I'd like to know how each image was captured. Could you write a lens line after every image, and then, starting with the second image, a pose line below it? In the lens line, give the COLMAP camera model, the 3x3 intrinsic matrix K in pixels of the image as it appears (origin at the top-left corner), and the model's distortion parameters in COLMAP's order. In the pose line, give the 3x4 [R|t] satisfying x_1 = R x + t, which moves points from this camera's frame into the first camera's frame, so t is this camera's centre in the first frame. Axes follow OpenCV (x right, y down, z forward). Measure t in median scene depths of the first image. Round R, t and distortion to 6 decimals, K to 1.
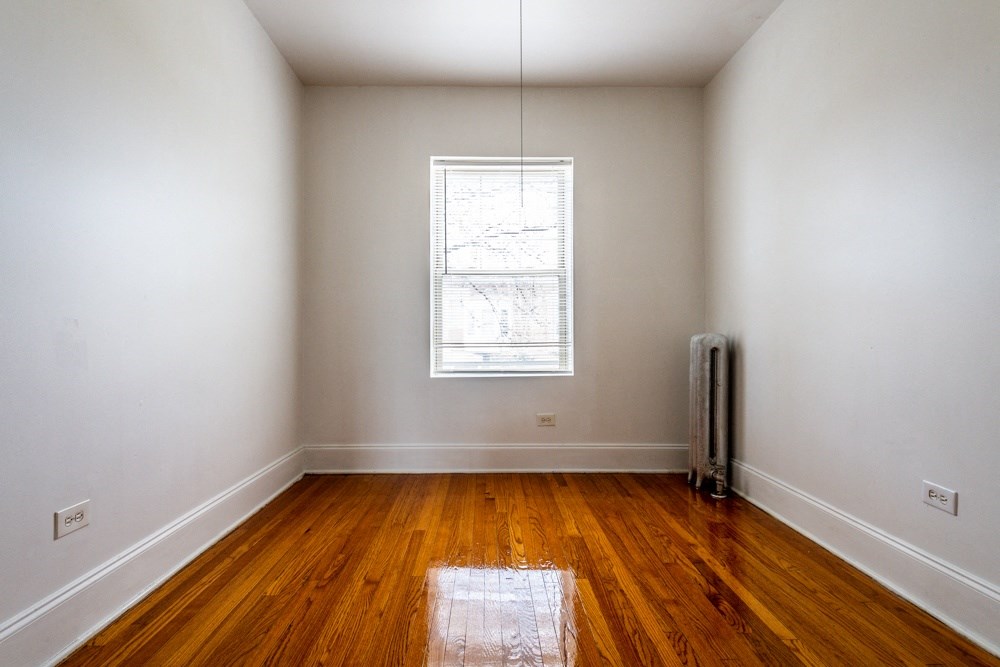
lens RADIAL K [[504.0, 0, 500.0], [0, 504.0, 333.5], [0, 0, 1]] dist [0.002276, -0.009987]
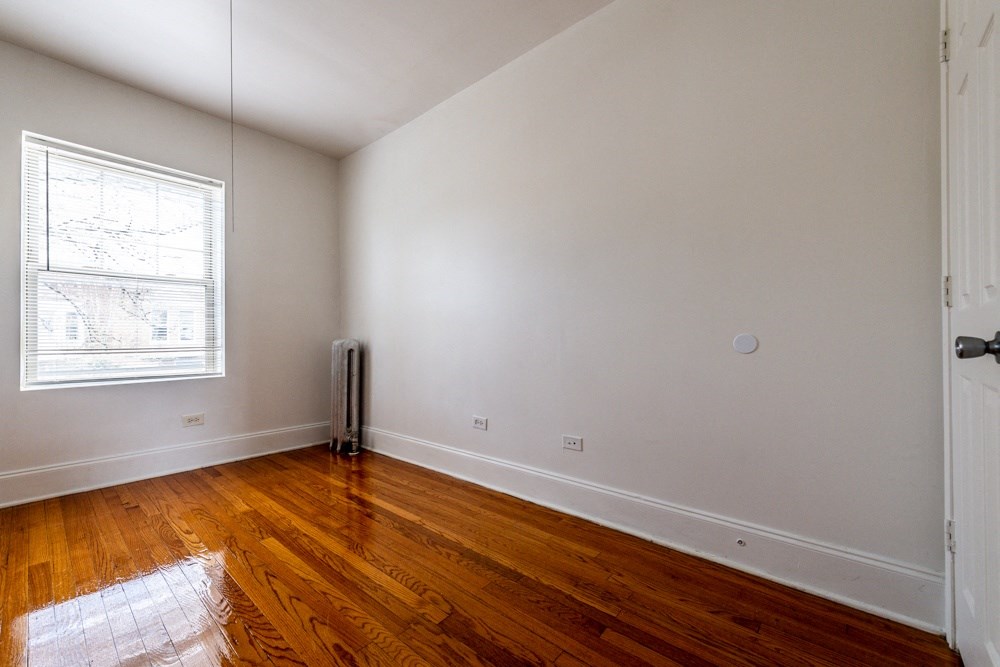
lens RADIAL K [[399.4, 0, 502.2], [0, 399.4, 336.0], [0, 0, 1]] dist [-0.023431, -0.000169]
pose [[0.645349, 0.005996, 0.763865, -0.151925], [-0.000415, 0.999972, -0.007499, -0.000225], [-0.763888, 0.004522, 0.645333, -0.043949]]
